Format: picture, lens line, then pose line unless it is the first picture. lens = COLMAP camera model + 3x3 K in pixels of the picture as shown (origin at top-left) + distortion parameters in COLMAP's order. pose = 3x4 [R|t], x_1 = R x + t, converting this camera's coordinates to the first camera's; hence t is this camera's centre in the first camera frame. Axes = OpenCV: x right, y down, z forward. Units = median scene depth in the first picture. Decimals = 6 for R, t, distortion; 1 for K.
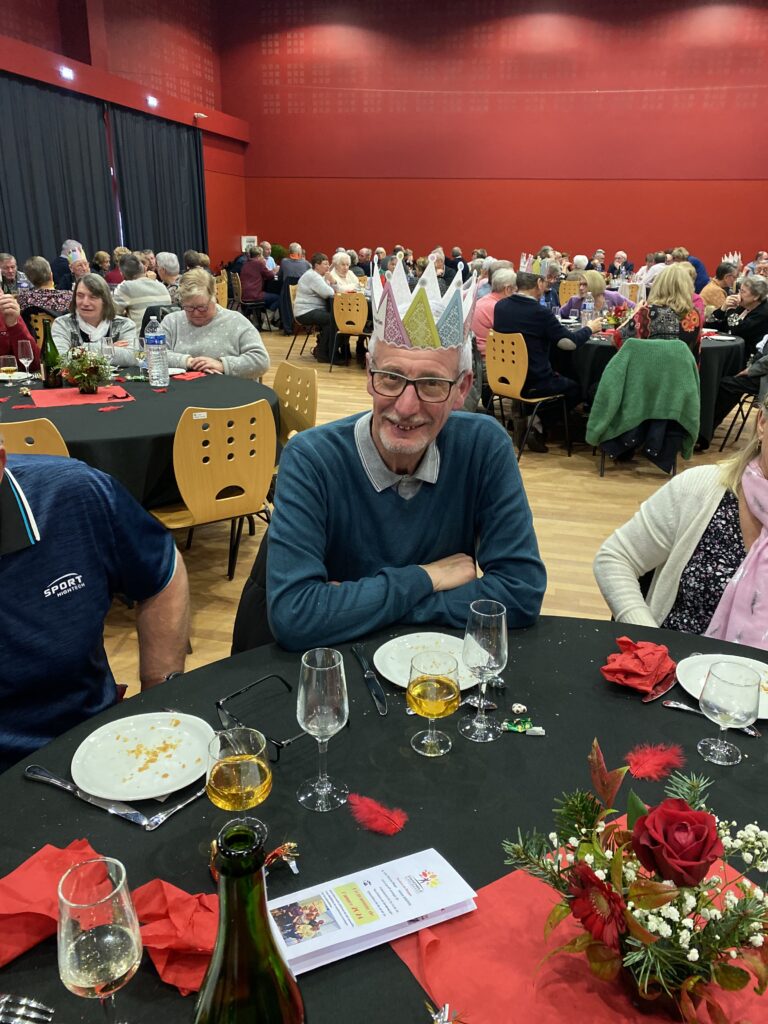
lens RADIAL K [[785.8, 0, 386.9], [0, 785.8, 518.6], [0, 0, 1]] dist [0.029948, -0.027824]
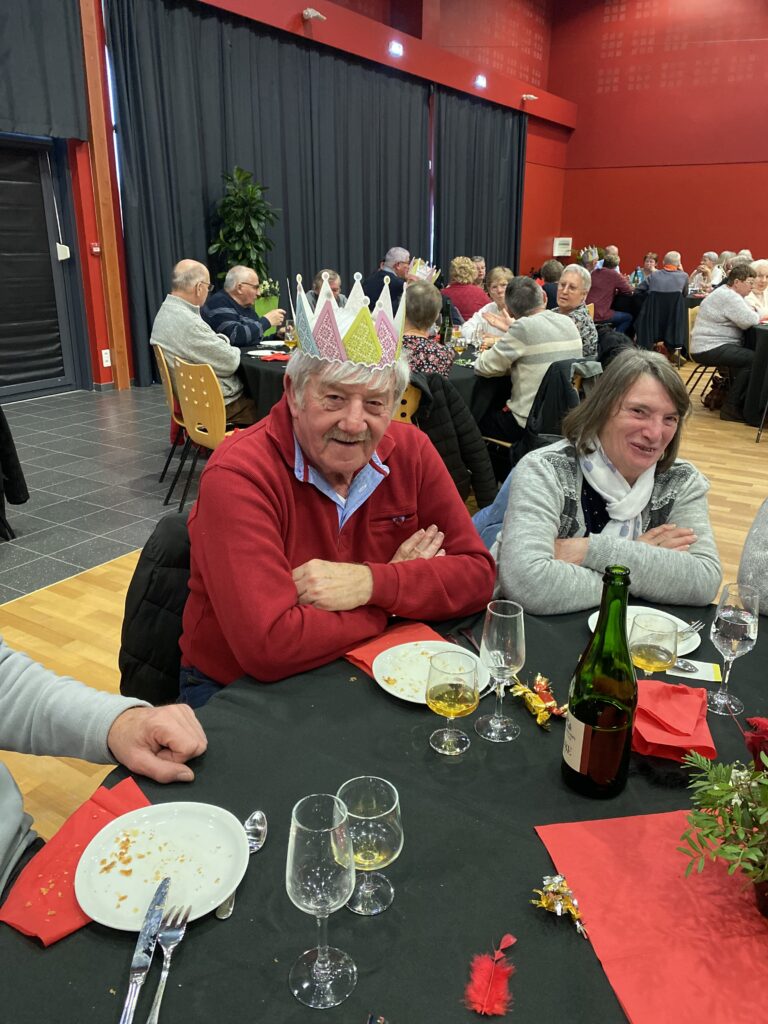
lens RADIAL K [[785.8, 0, 381.5], [0, 785.8, 507.3], [0, 0, 1]] dist [0.029948, -0.027824]
pose [[0.951546, 0.089097, -0.294317, -0.099022], [-0.092891, 0.995676, 0.001093, -0.059422], [0.293142, 0.026299, 0.955707, 0.157800]]
